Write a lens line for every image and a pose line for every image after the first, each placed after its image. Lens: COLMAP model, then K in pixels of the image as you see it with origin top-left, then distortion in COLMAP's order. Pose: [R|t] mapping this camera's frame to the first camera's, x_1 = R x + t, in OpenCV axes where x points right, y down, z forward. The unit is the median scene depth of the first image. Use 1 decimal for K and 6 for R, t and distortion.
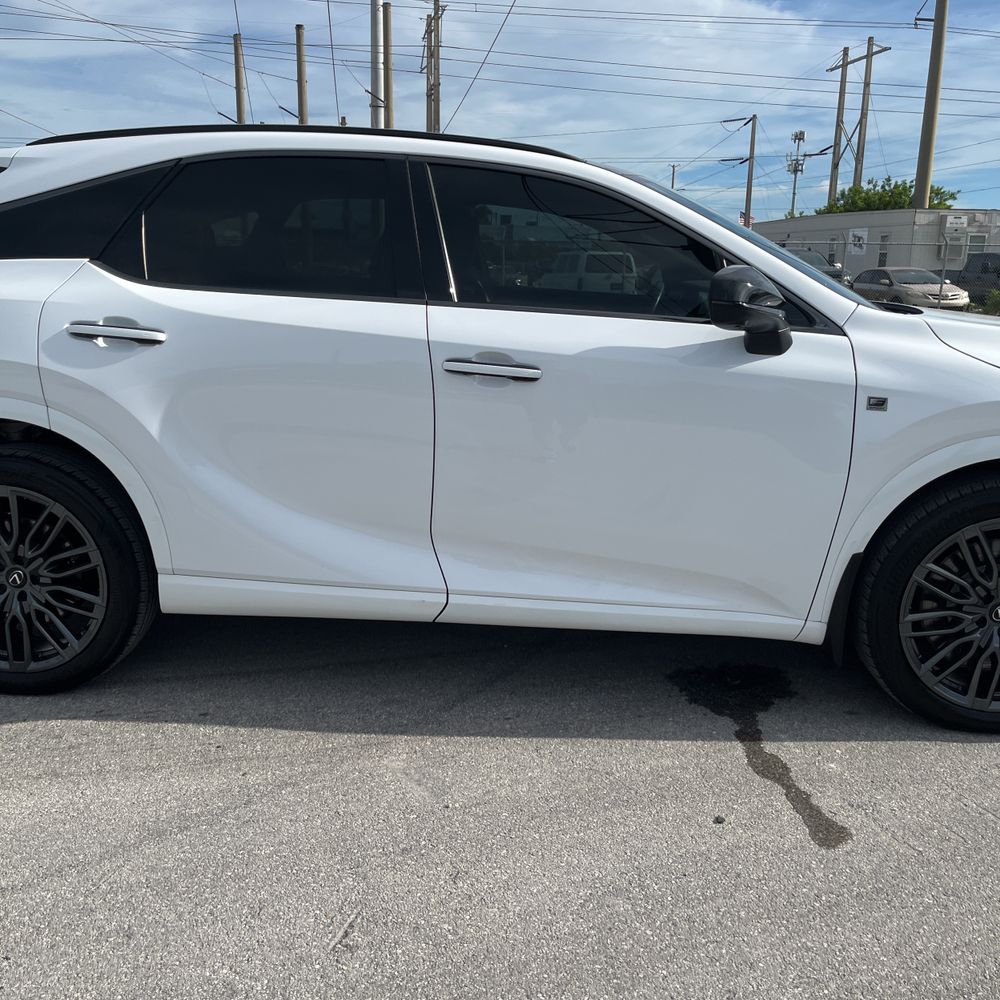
lens RADIAL K [[990.8, 0, 501.9], [0, 990.8, 516.0], [0, 0, 1]] dist [0.057923, -0.065784]
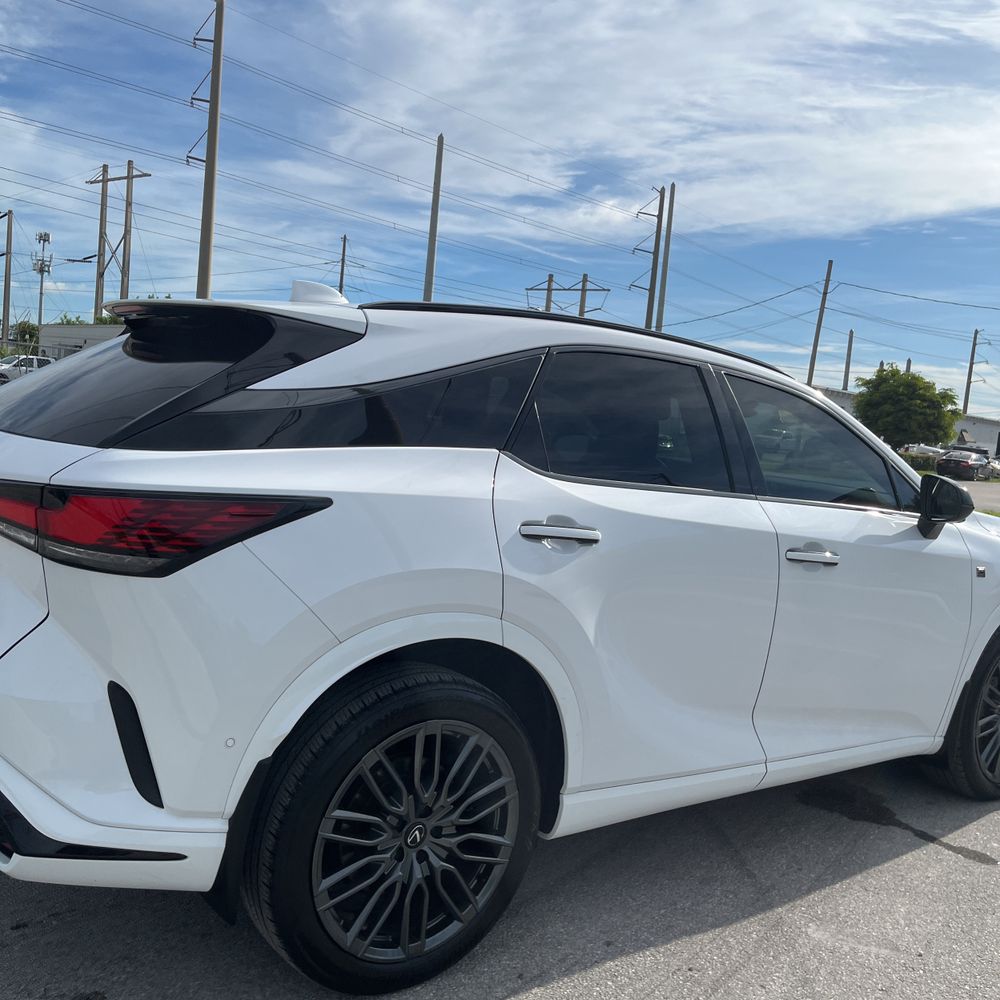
lens RADIAL K [[992.8, 0, 500.0], [0, 992.8, 500.0], [0, 0, 1]] dist [0.039923, -0.021435]
pose [[0.768196, -0.003885, 0.640203, -0.956821], [0.080480, 0.992635, -0.090547, -0.127944], [-0.635136, 0.121082, 0.762851, 0.319068]]
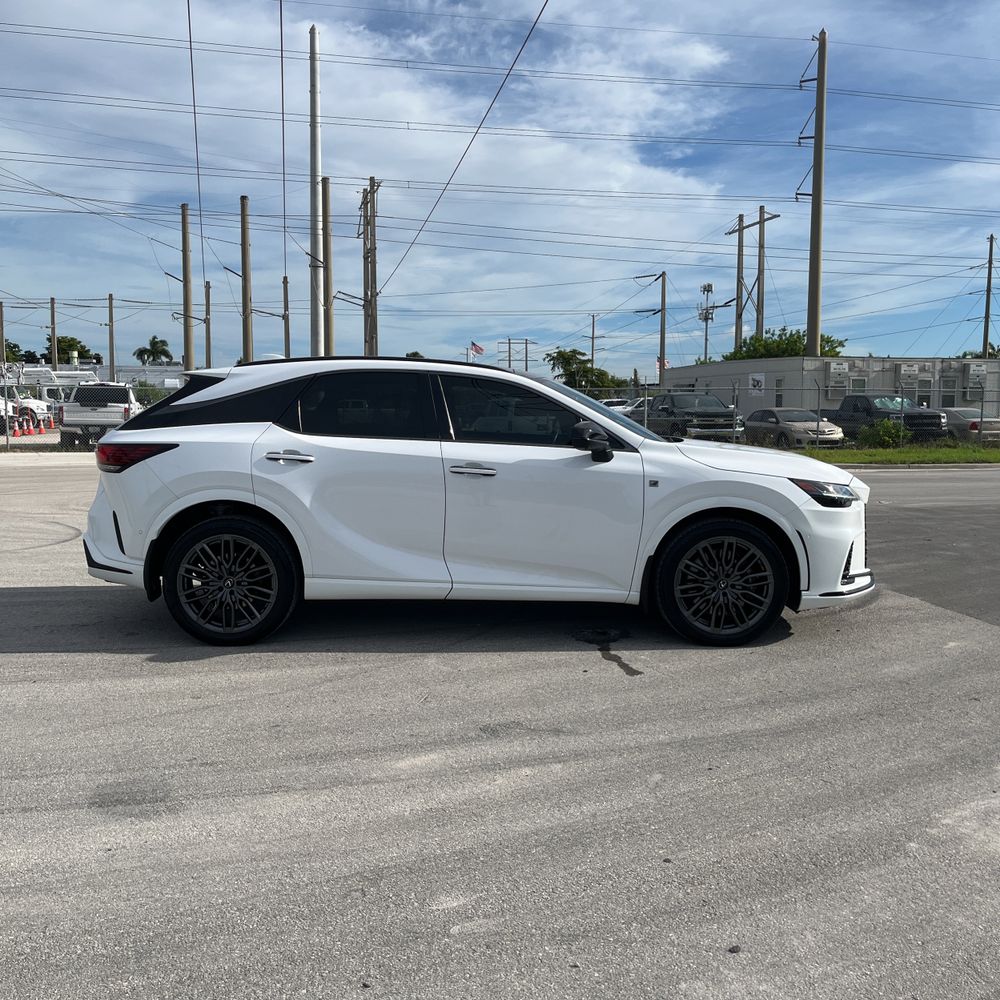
lens RADIAL K [[977.0, 0, 511.5], [0, 977.0, 501.6], [0, 0, 1]] dist [0.018555, -0.000668]
pose [[0.996836, -0.020415, 0.076815, -0.081974], [0.031700, 0.988374, -0.148703, 0.209085], [-0.072886, 0.150668, 0.985894, -0.953040]]
